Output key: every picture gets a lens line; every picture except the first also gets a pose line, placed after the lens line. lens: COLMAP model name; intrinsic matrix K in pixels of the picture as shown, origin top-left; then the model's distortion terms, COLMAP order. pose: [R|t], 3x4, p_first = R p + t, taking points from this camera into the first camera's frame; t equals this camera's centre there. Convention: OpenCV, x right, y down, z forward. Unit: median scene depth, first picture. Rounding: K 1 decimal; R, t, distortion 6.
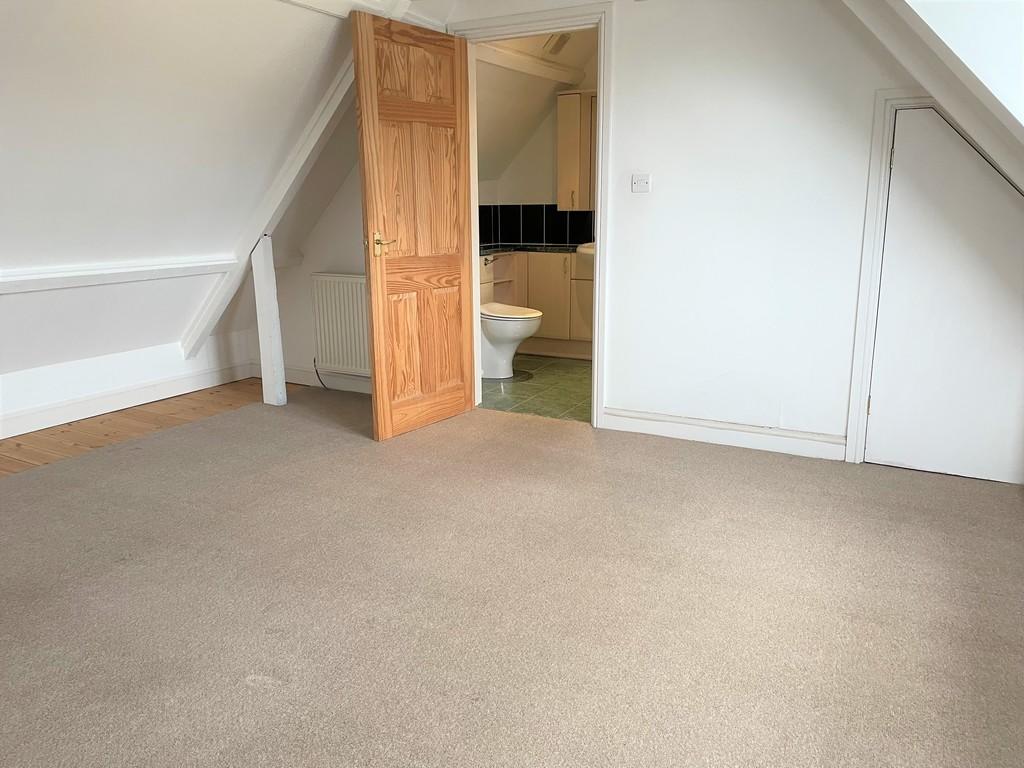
lens RADIAL K [[769.1, 0, 506.7], [0, 769.1, 385.9], [0, 0, 1]] dist [0.121575, -0.168794]
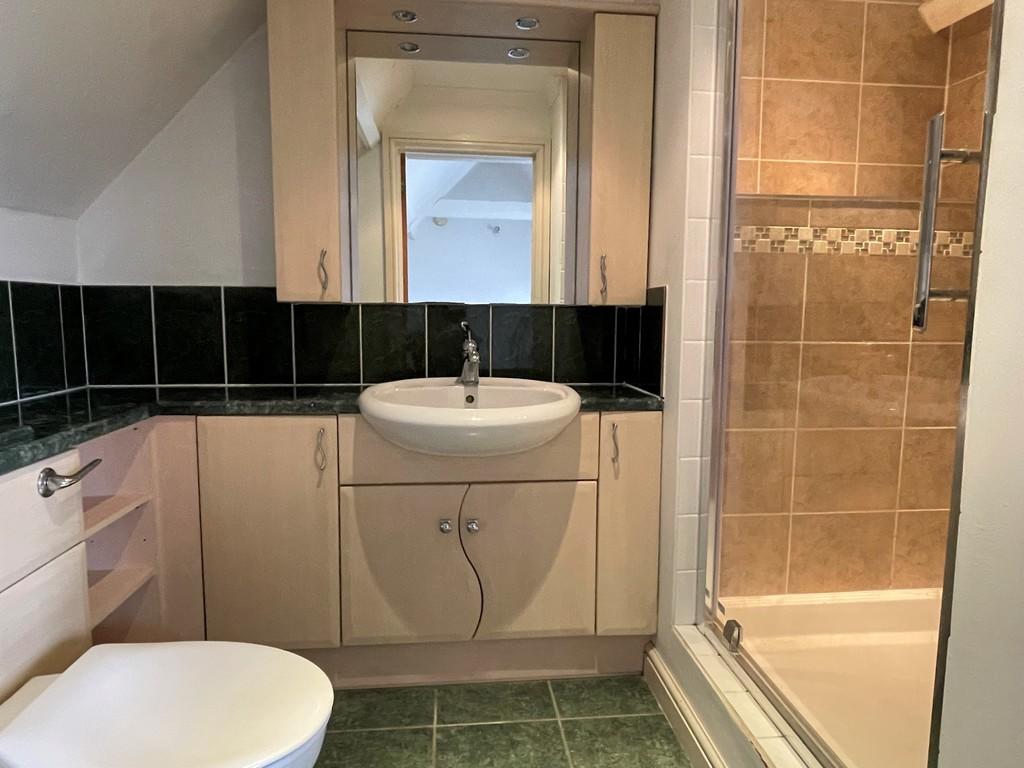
lens RADIAL K [[646.8, 0, 512.0], [0, 646.8, 384.0], [0, 0, 1]] dist [-0.002523, -0.000865]
pose [[0.823789, -0.049410, 0.564740, -0.018555], [0.114490, 0.990168, -0.080375, -0.152108], [-0.555215, 0.130869, 0.821346, 0.701024]]
